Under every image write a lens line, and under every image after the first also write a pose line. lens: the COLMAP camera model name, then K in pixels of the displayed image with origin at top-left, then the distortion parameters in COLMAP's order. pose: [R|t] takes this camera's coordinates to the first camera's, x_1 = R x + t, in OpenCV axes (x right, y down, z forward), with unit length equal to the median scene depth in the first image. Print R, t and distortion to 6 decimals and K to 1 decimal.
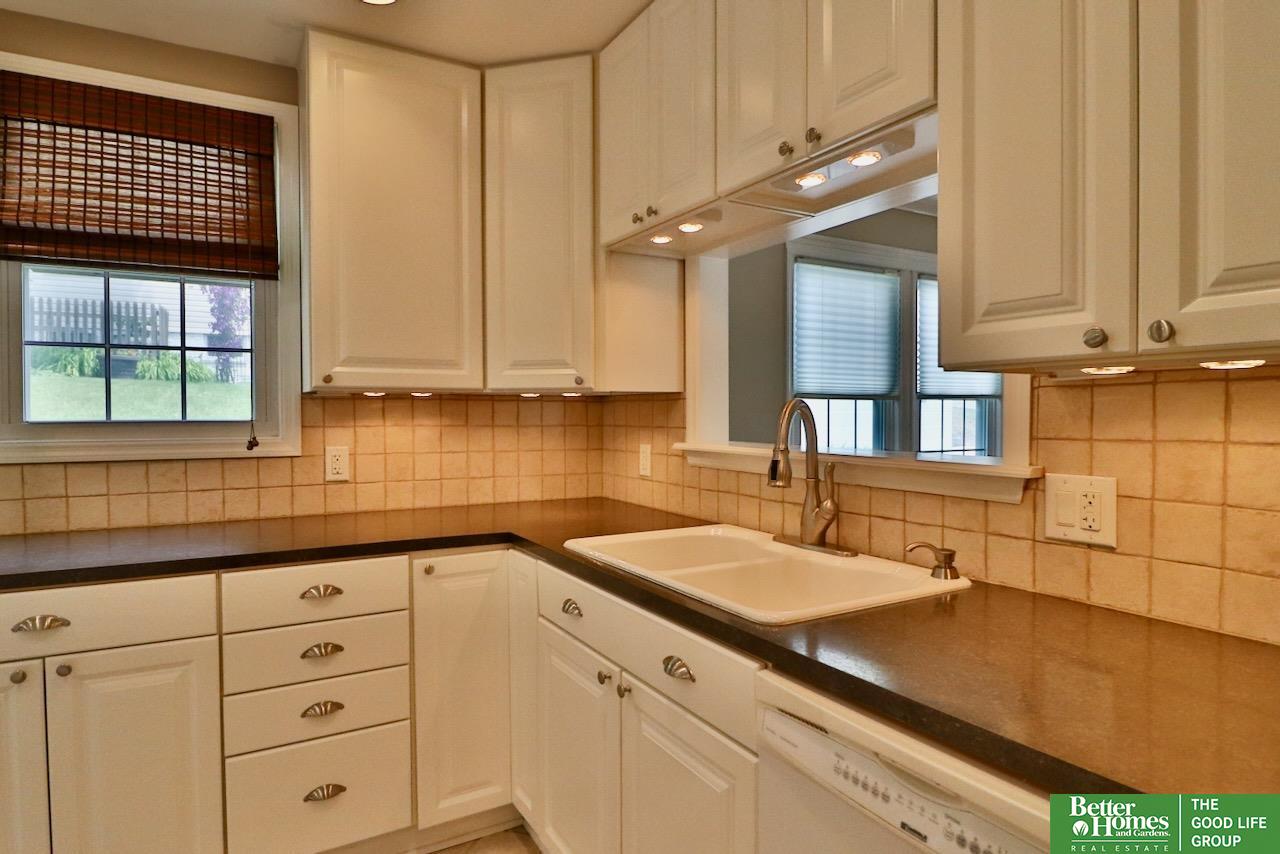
lens RADIAL K [[699.7, 0, 645.5], [0, 699.7, 428.2], [0, 0, 1]] dist [-0.000011, -0.000763]
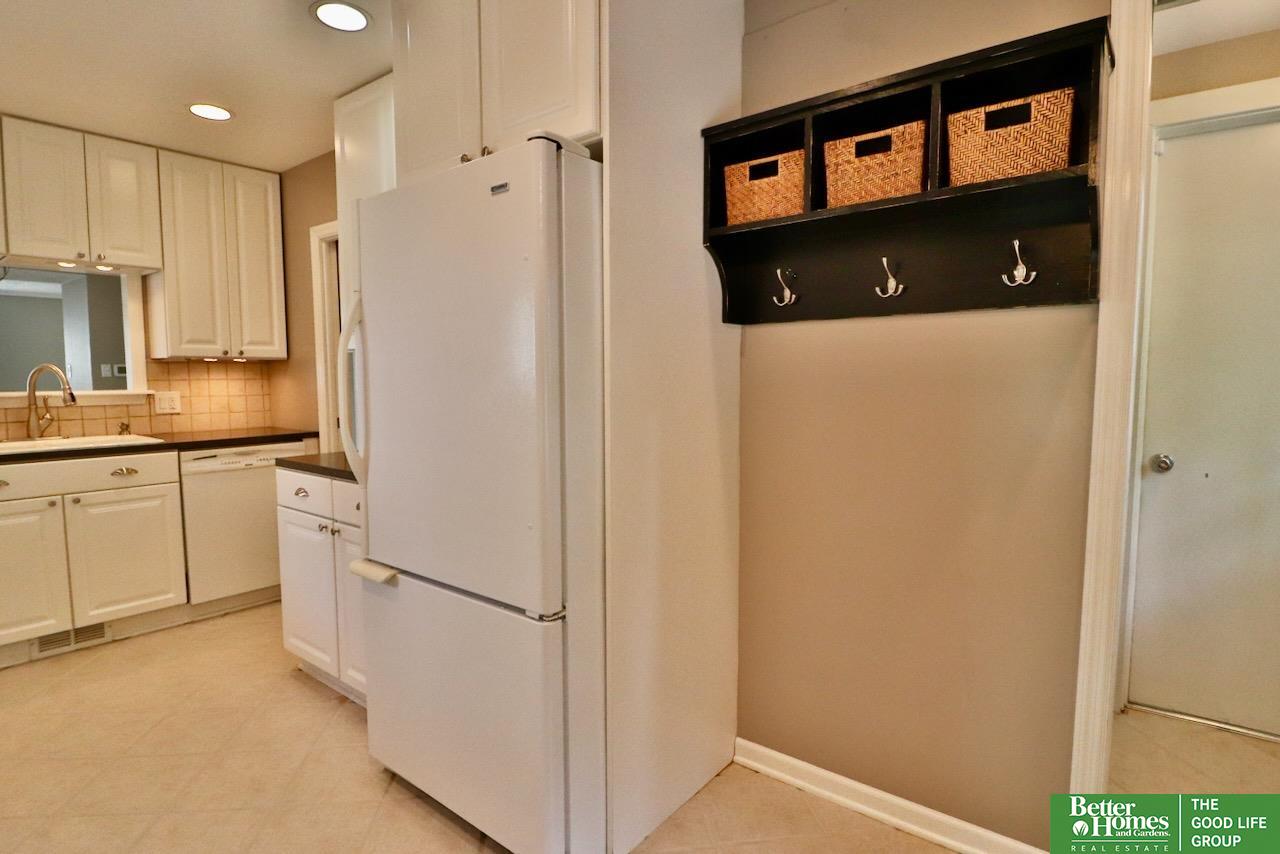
lens RADIAL K [[662.0, 0, 629.8], [0, 662.0, 428.2], [0, 0, 1]] dist [0.005891, -0.018551]
pose [[-0.340998, -0.071265, 0.937359, -2.829181], [0.026110, 0.996020, 0.085223, 0.032602], [-0.939701, 0.053535, -0.337780, 0.077962]]
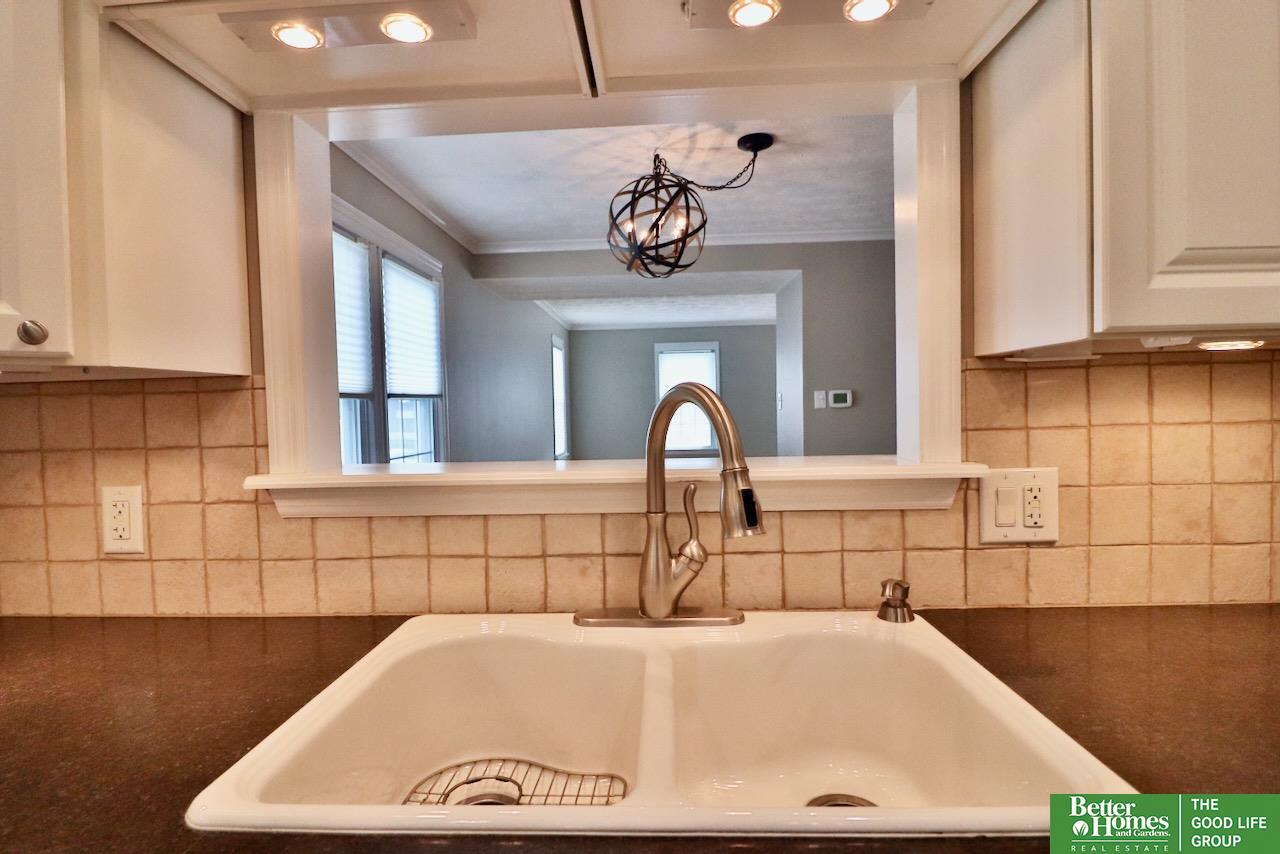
lens RADIAL K [[662.0, 0, 629.8], [0, 662.0, 428.2], [0, 0, 1]] dist [0.005891, -0.018551]
pose [[0.553570, -0.035069, 0.832064, -0.367725], [0.041549, 0.999032, 0.014463, -0.017554], [-0.831766, 0.026565, 0.554491, 0.948390]]
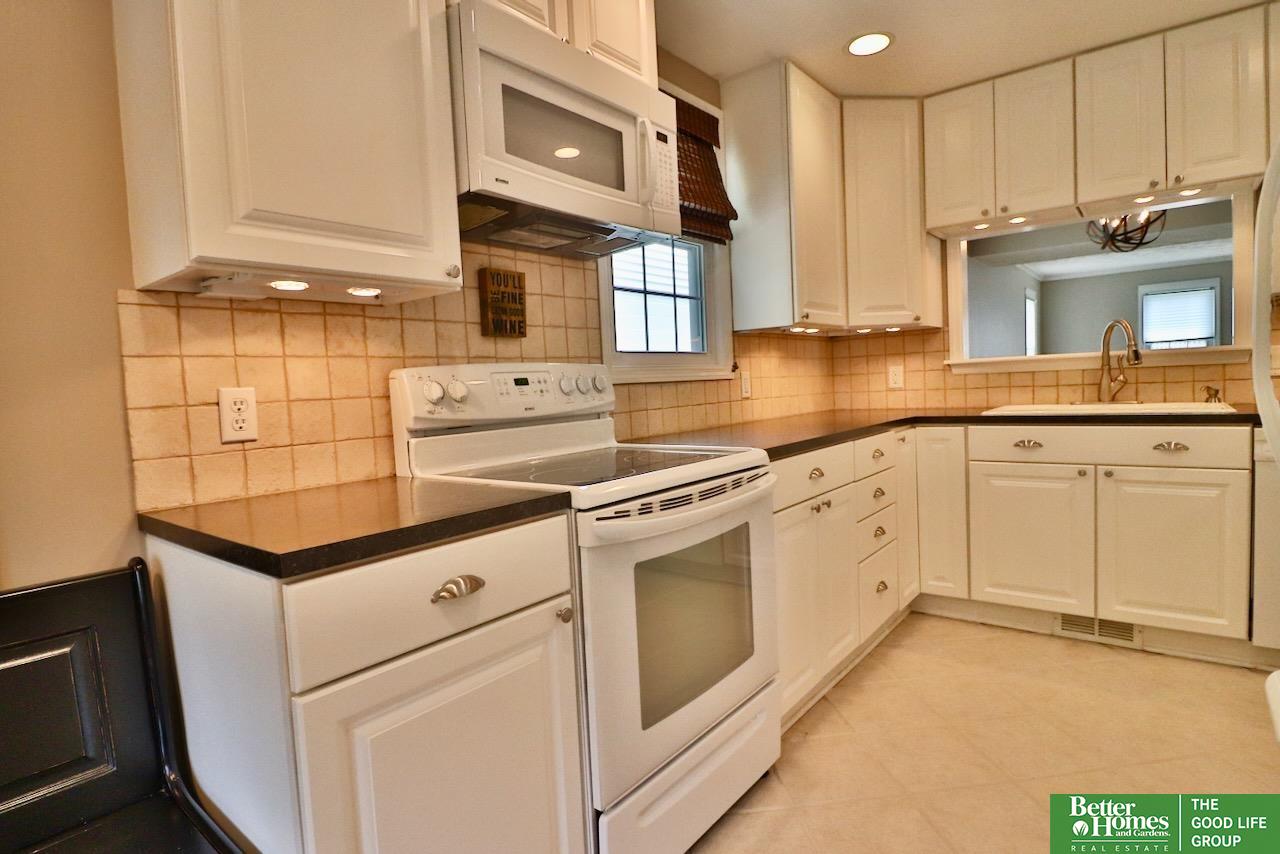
lens RADIAL K [[662.0, 0, 629.8], [0, 662.0, 428.2], [0, 0, 1]] dist [0.005891, -0.018551]
pose [[0.937074, -0.065465, 0.342937, -2.060934], [0.054044, 0.997622, 0.042768, 0.129003], [-0.344922, -0.021543, 0.938384, -0.234979]]
